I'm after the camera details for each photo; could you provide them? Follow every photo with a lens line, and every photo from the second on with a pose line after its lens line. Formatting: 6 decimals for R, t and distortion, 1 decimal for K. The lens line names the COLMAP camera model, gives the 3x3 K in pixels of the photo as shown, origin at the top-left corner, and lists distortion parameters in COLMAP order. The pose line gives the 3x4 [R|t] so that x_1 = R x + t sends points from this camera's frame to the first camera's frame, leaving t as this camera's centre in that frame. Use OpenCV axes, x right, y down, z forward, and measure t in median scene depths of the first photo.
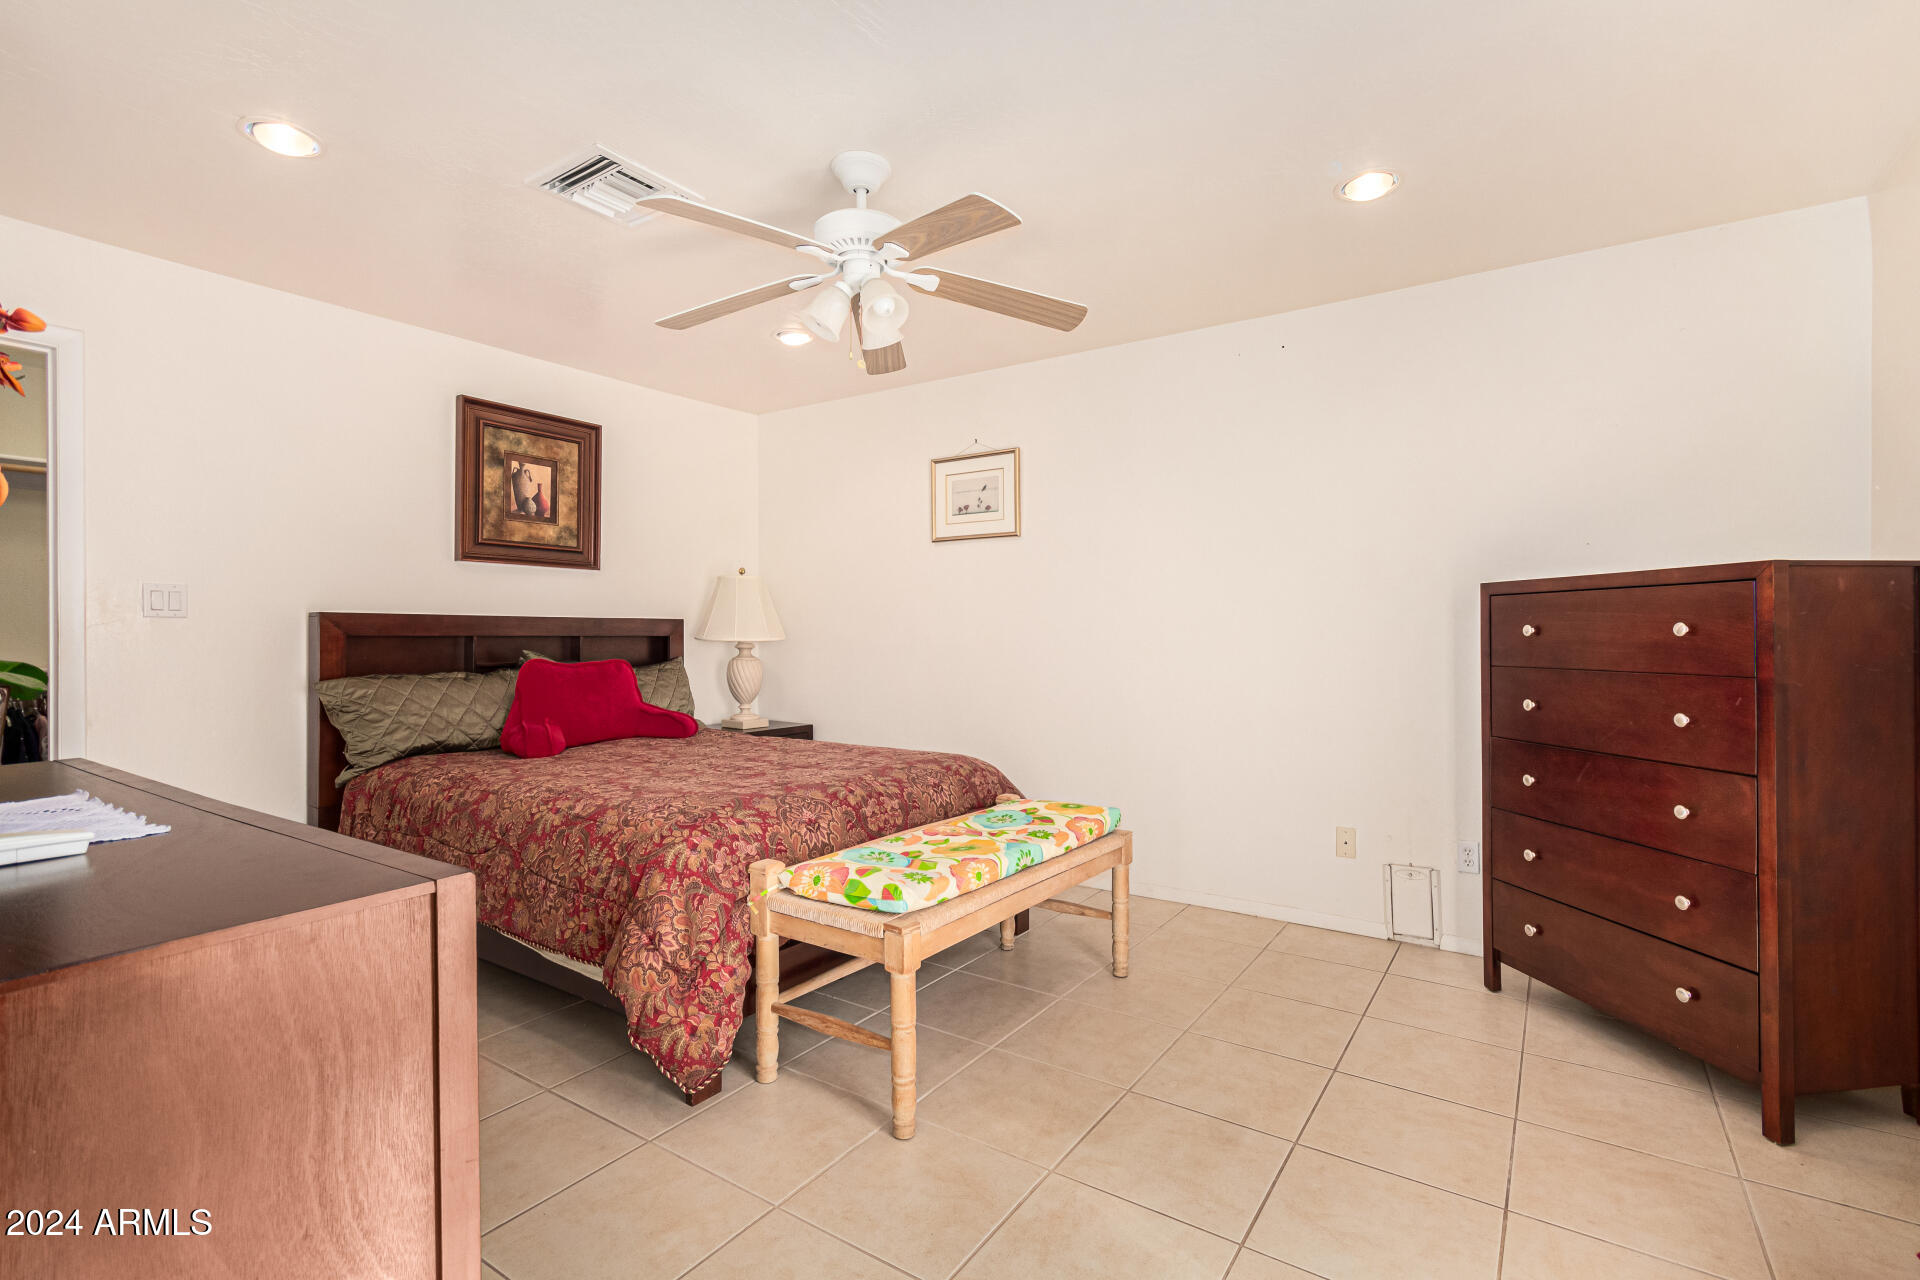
lens RADIAL K [[885.6, 0, 955.5], [0, 885.6, 638.7], [0, 0, 1]] dist [0.021565, 0.000410]
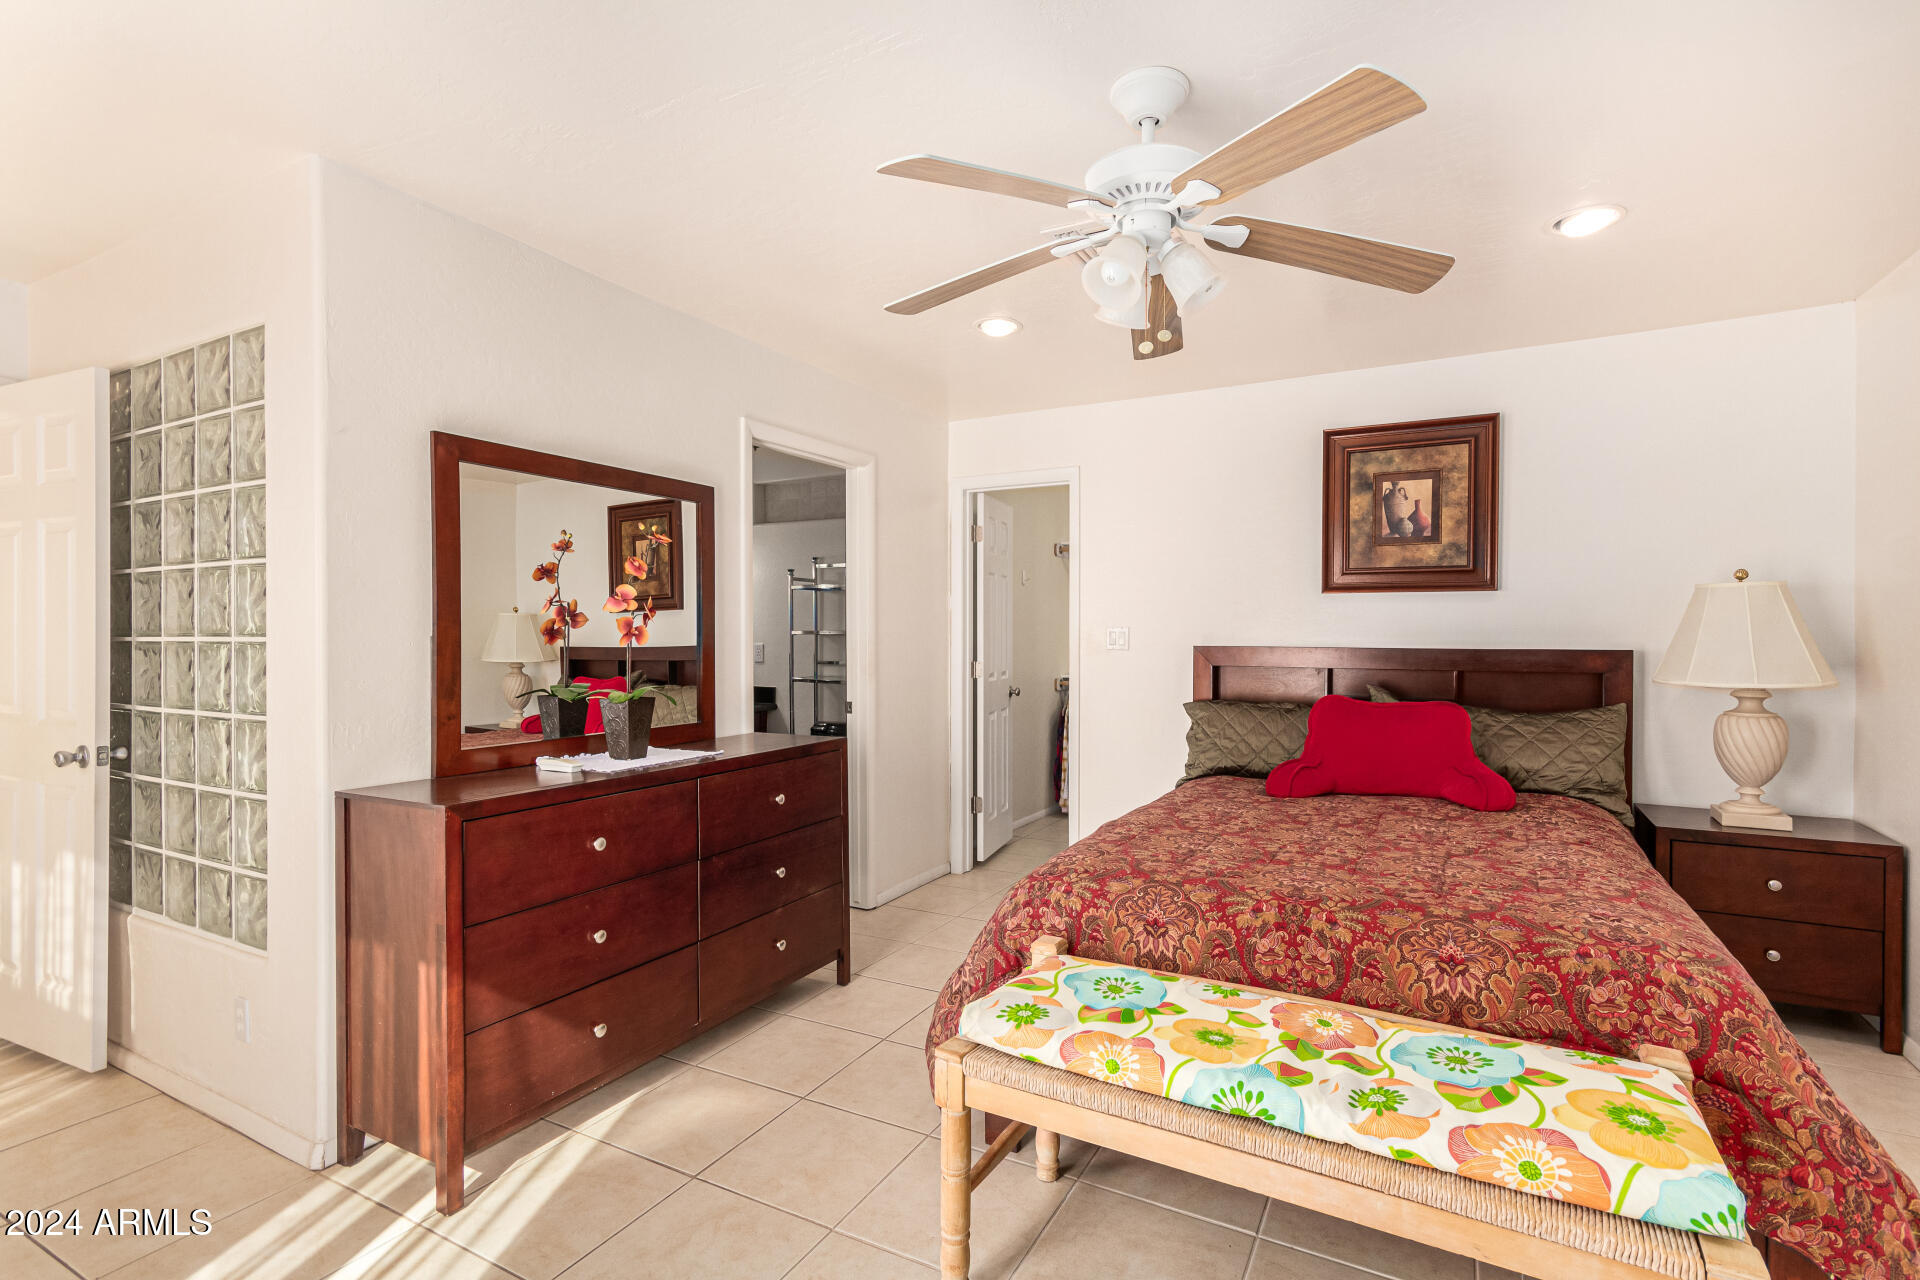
lens RADIAL K [[885.6, 0, 959.2], [0, 885.6, 633.9], [0, 0, 1]] dist [0.021565, 0.000410]
pose [[0.117705, -0.003395, -0.993043, 0.377990], [-0.007827, 0.999960, -0.004347, -0.031699], [0.993018, 0.008284, 0.117674, 0.440560]]
